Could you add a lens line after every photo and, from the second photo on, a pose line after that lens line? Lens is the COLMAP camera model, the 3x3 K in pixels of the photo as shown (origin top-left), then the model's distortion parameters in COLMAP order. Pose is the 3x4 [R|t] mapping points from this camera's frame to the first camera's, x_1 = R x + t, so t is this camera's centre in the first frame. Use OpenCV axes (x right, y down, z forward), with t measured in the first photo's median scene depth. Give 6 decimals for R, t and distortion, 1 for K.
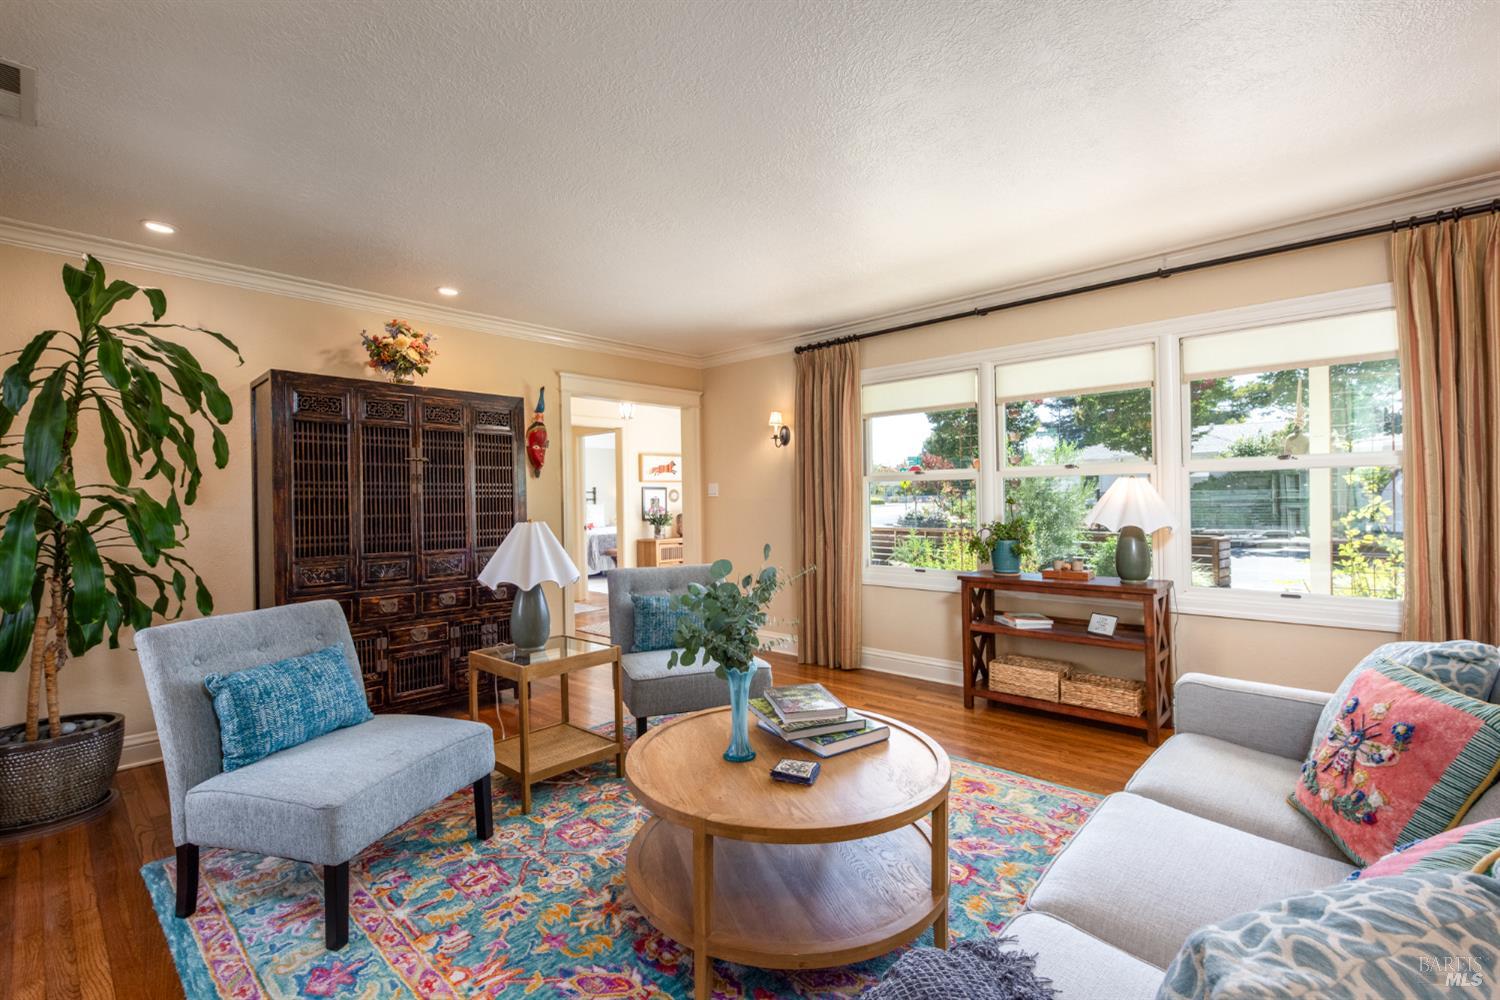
lens RADIAL K [[669.6, 0, 746.0], [0, 669.6, 497.6], [0, 0, 1]] dist [0.000378, -0.000242]
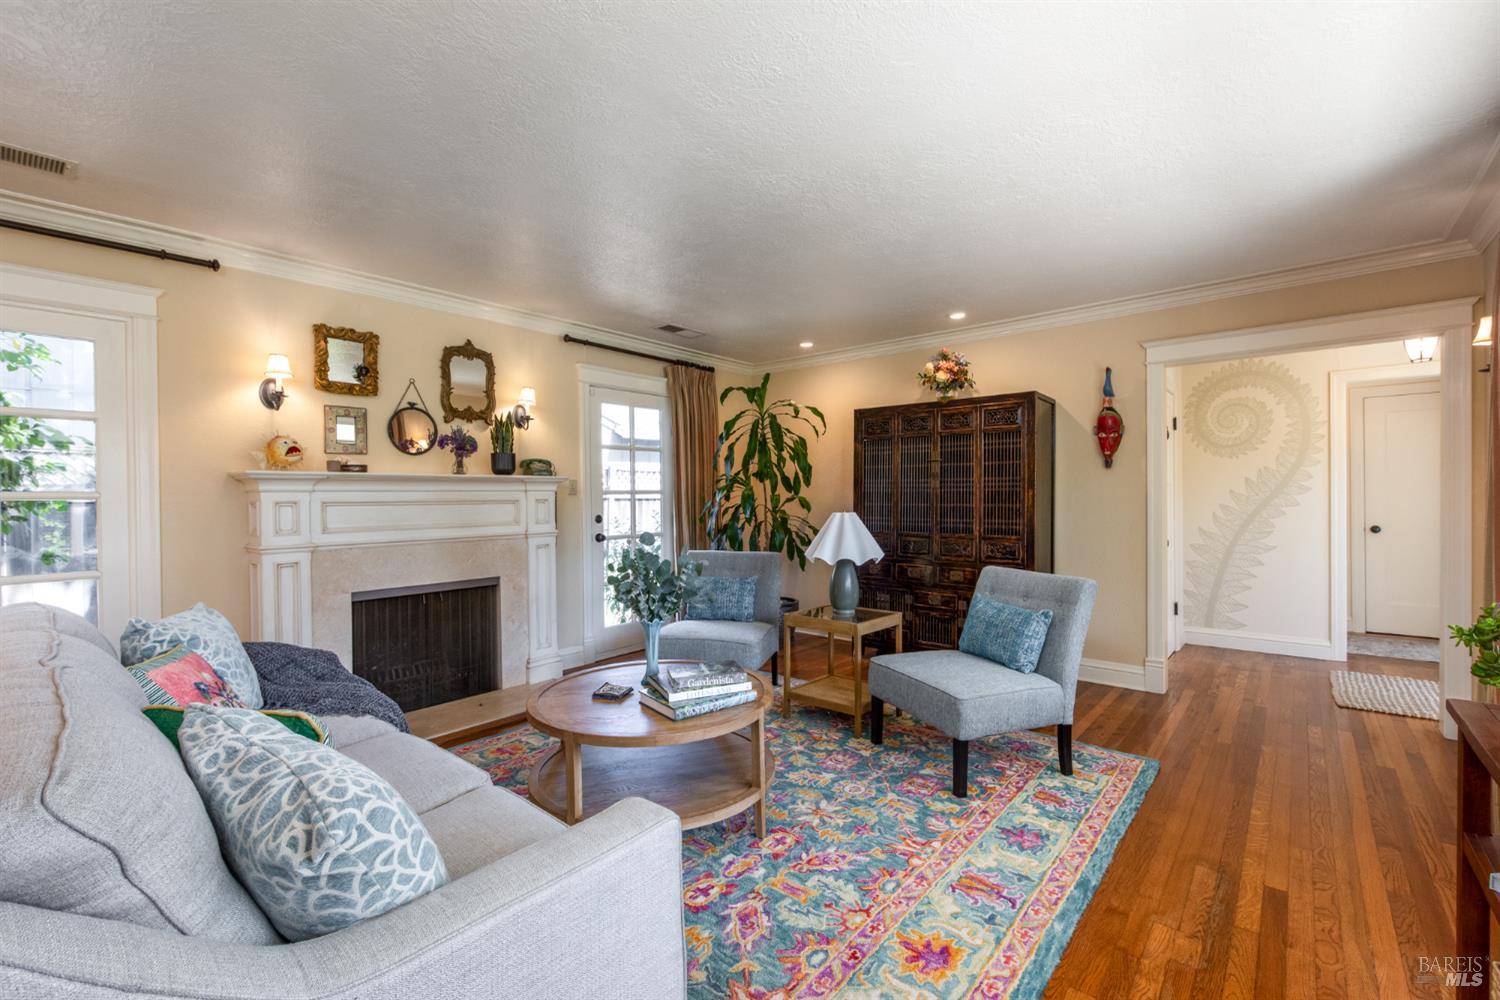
lens RADIAL K [[640.6, 0, 750.0], [0, 640.6, 500.0], [0, 0, 1]] dist [0.000848, -0.000014]
pose [[0.044614, 0.020159, -0.998801, 0.898330], [0.008373, 0.999754, 0.020552, -0.013883], [0.998969, -0.009280, 0.044434, 0.775851]]
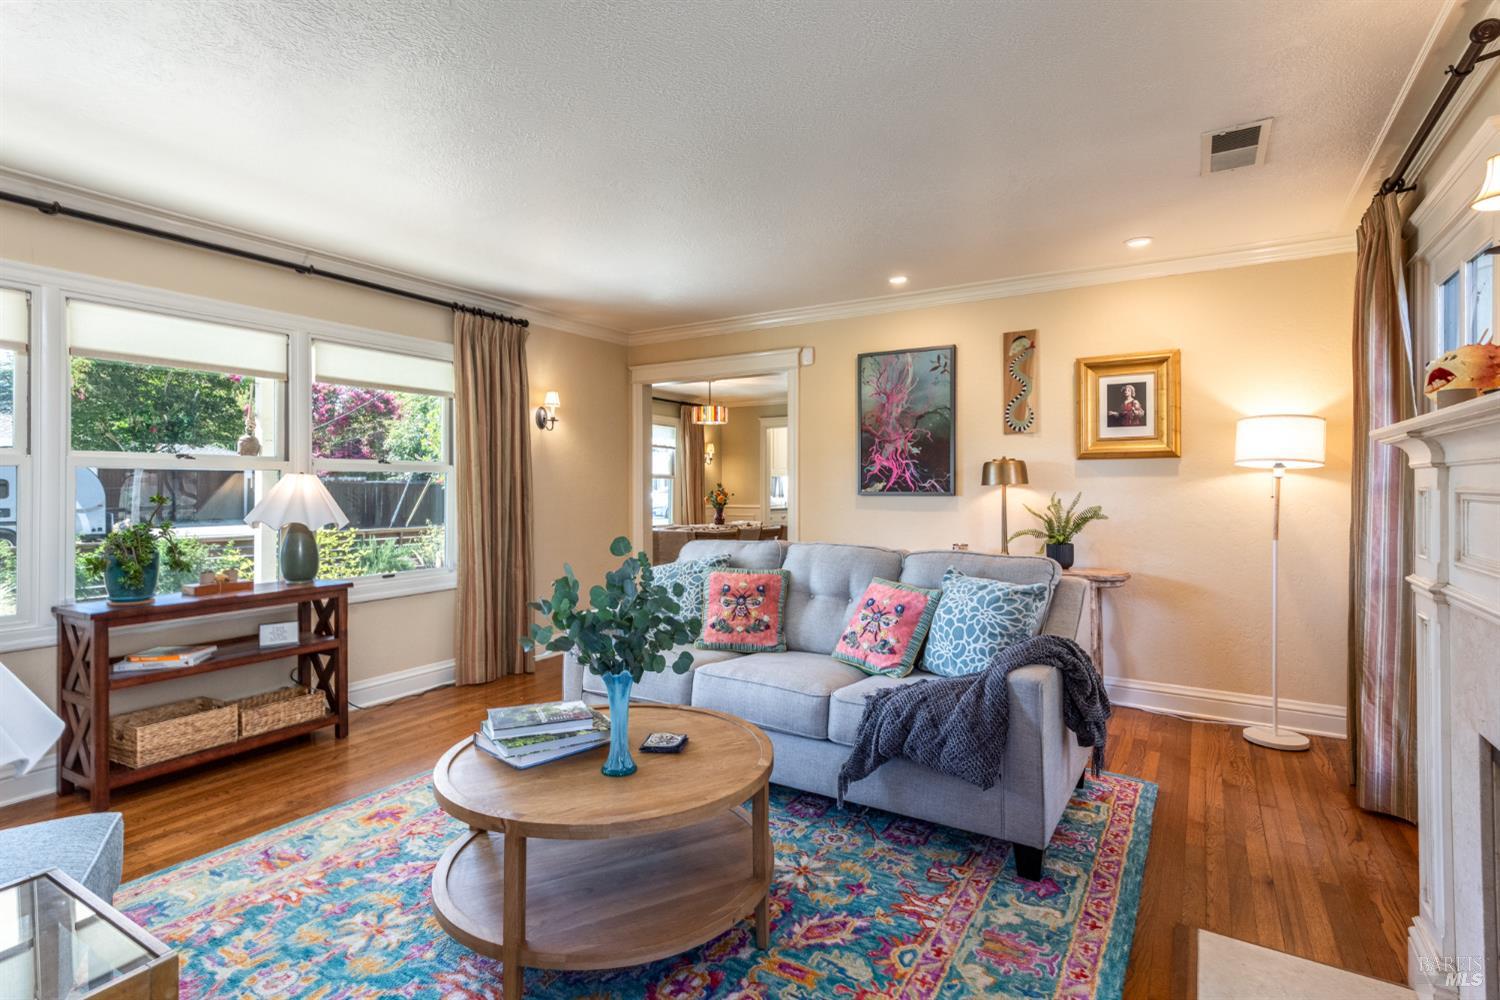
lens RADIAL K [[733.7, 0, 747.8], [0, 733.7, 483.6], [0, 0, 1]] dist [0.020790, -0.000881]
pose [[-0.199620, 0.017934, 0.979709, -0.704009], [0.005542, 0.999837, -0.017173, 0.007618], [-0.979858, 0.002002, -0.199686, 0.694905]]
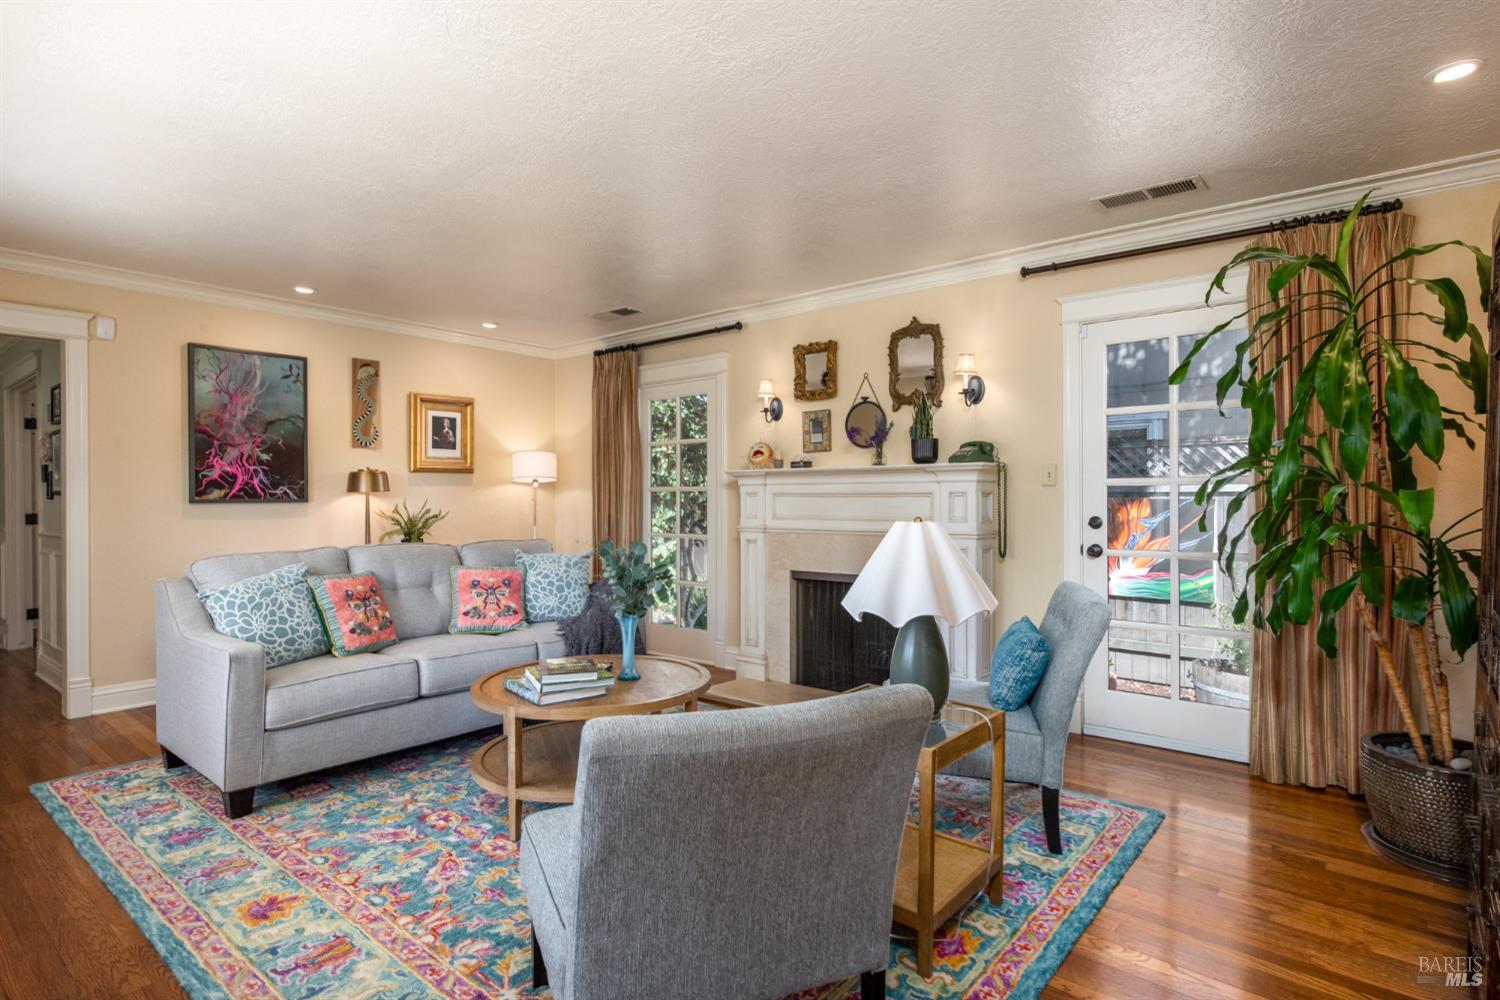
lens RADIAL K [[780.8, 0, 748.0], [0, 780.8, 494.8], [0, 0, 1]] dist [0.001558, 0.000349]
pose [[-0.998125, 0.018086, -0.058479, -0.113631], [0.018021, 0.999836, 0.001651, 0.006579], [0.058500, 0.000594, -0.998287, 1.774126]]
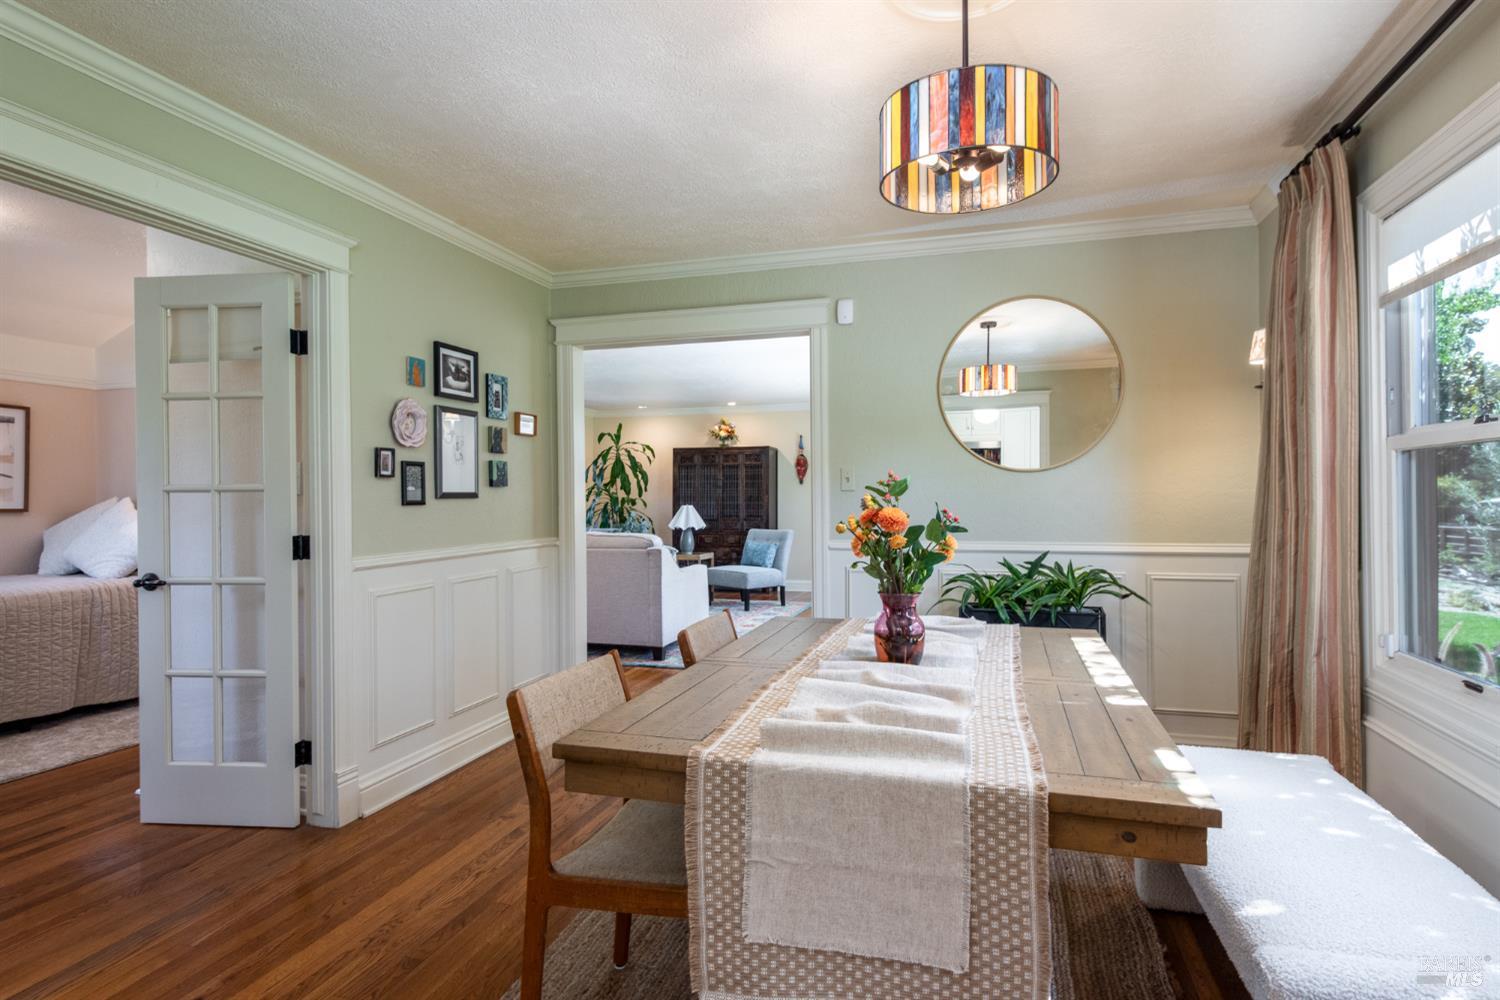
lens RADIAL K [[780.8, 0, 748.0], [0, 780.8, 494.8], [0, 0, 1]] dist [0.001558, 0.000349]
pose [[0.441582, 0.008751, -0.897178, 2.597717], [0.003005, 0.999932, 0.011233, -0.041786], [0.897216, -0.007656, 0.441526, -0.154547]]
